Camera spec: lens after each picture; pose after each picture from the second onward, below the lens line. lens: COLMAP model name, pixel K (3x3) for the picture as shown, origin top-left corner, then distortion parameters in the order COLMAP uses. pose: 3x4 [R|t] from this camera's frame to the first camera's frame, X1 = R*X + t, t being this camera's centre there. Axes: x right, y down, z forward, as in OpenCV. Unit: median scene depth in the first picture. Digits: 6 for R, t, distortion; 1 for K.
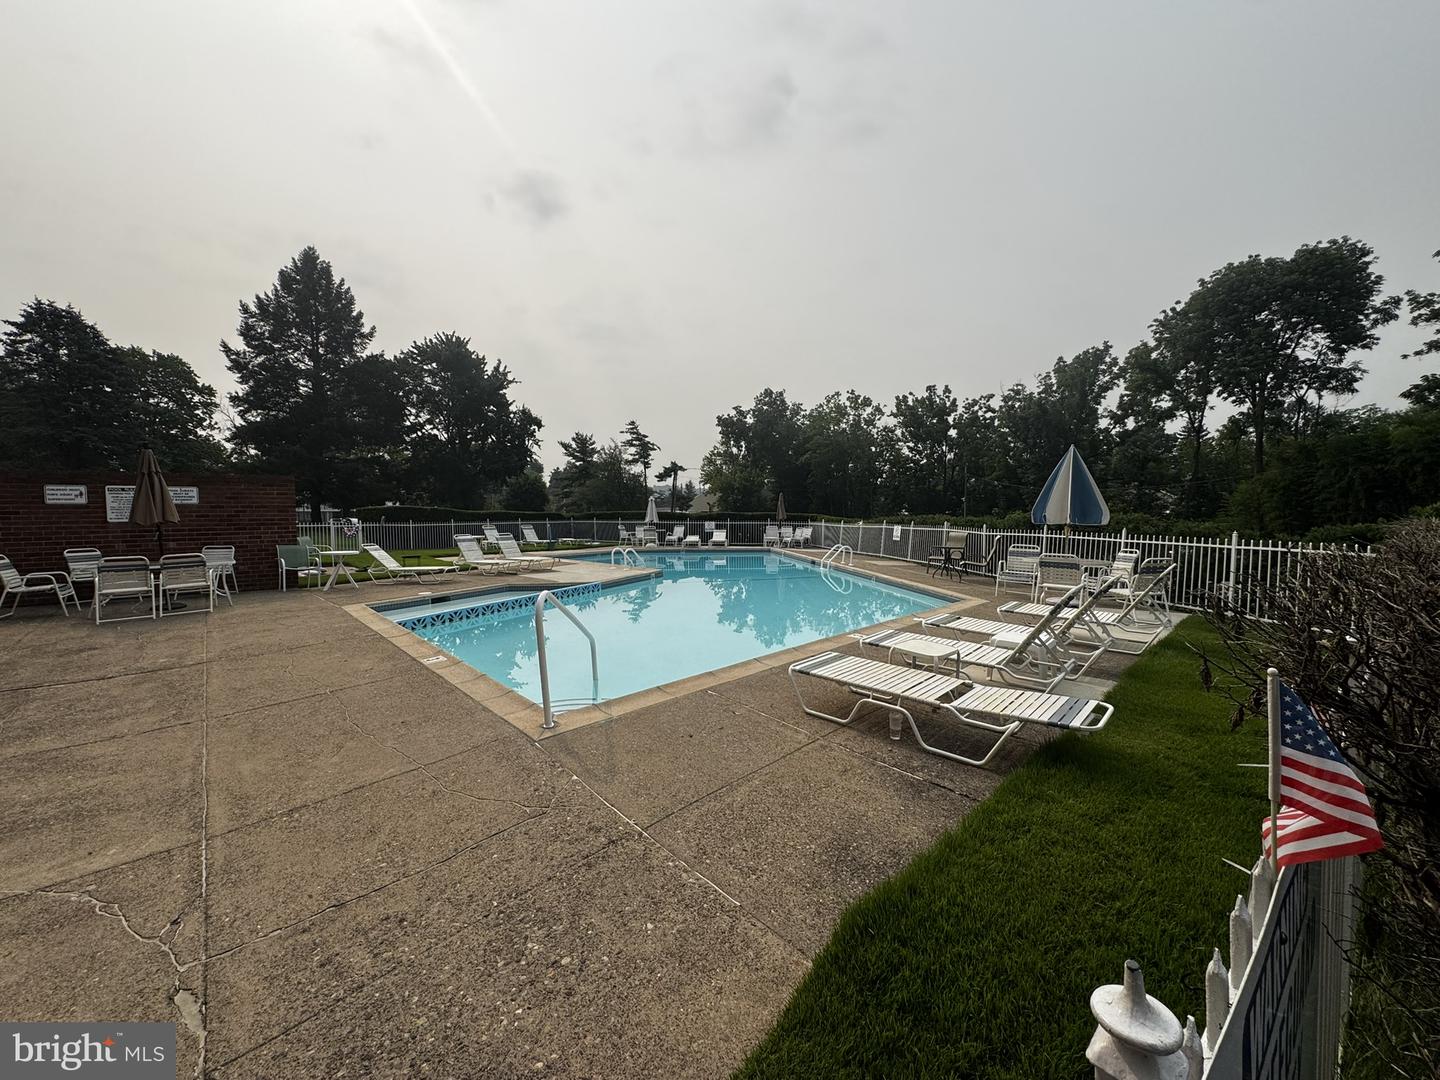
lens RADIAL K [[572.8, 0, 708.5], [0, 572.8, 543.3], [0, 0, 1]] dist [-0.003495, 0.000718]
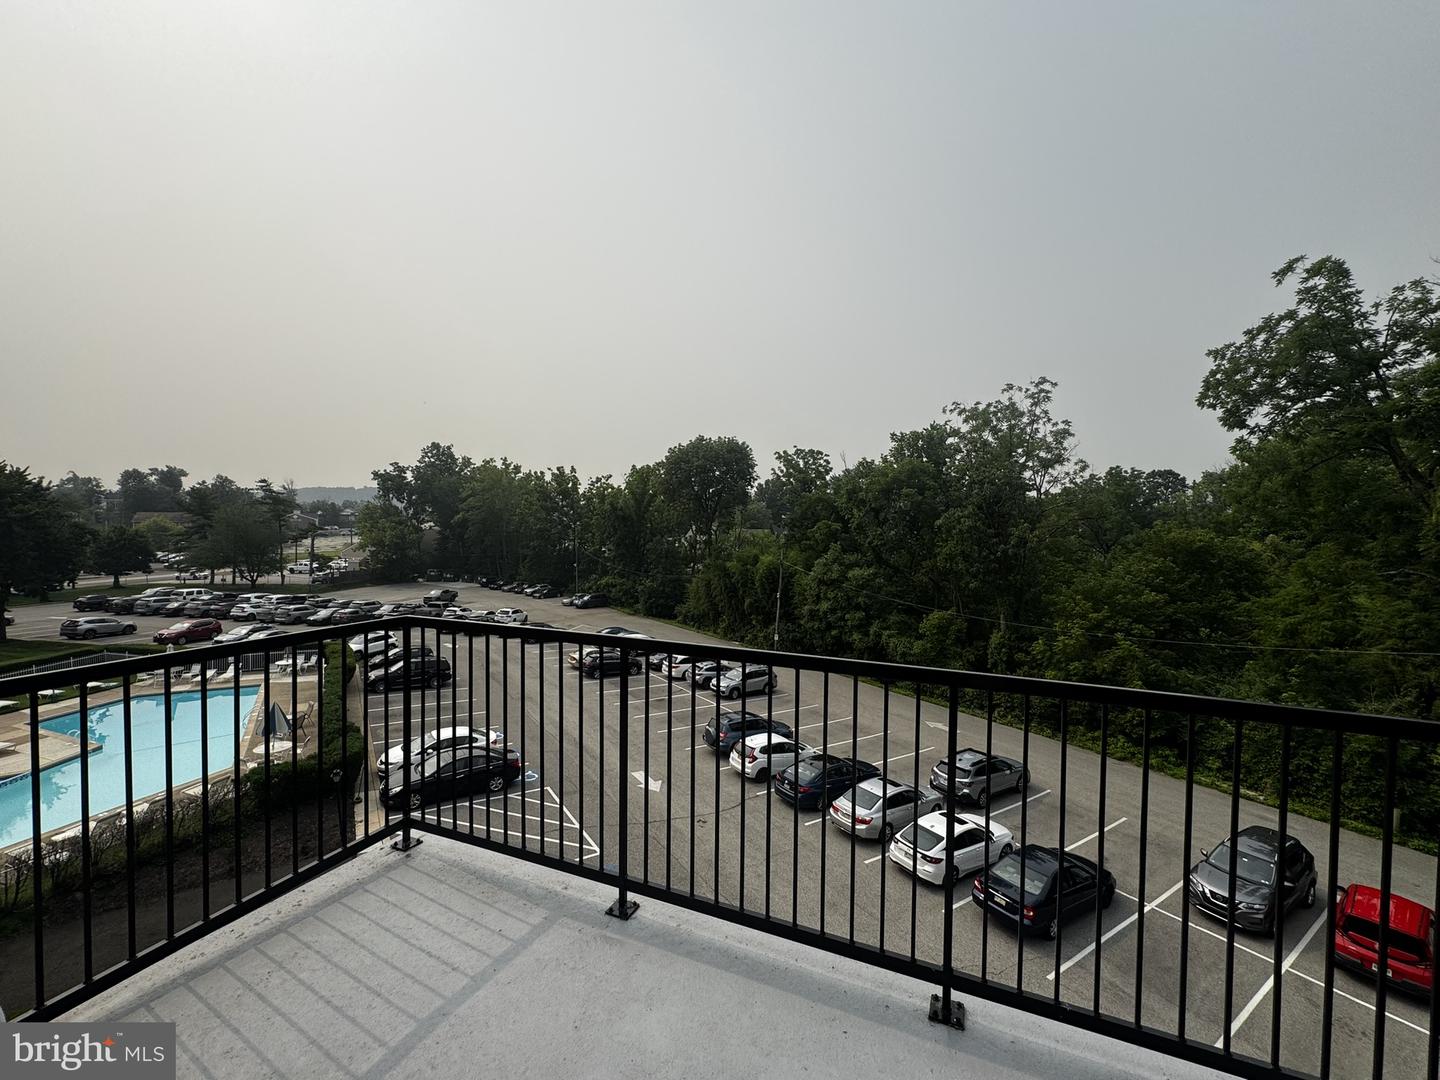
lens RADIAL K [[572.8, 0, 716.5], [0, 572.8, 540.3], [0, 0, 1]] dist [-0.003495, 0.000718]
pose [[0.898889, -0.005877, 0.438136, 0.119528], [0.013800, 0.999794, -0.014902, -0.074096], [-0.437958, 0.019442, 0.898785, -0.194685]]
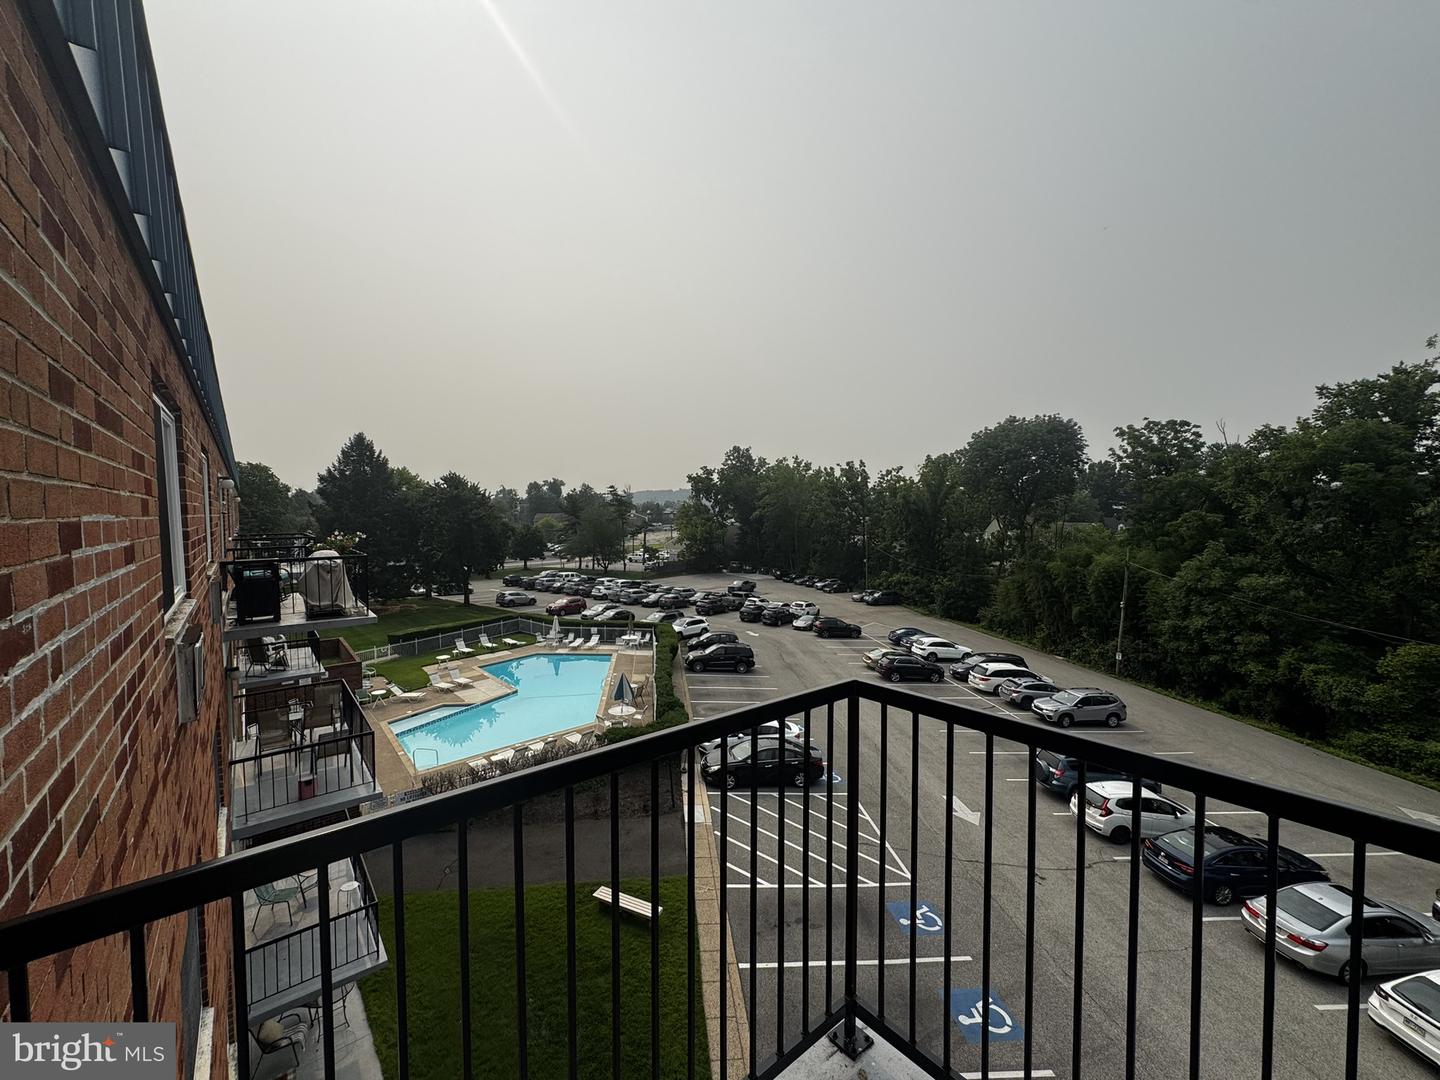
lens RADIAL K [[572.8, 0, 712.7], [0, 572.8, 538.2], [0, 0, 1]] dist [-0.003495, 0.000718]
pose [[0.999181, -0.003100, -0.040355, 0.114837], [0.002552, 0.999904, -0.013619, -0.074909], [0.040394, 0.013505, 0.999093, -0.182393]]
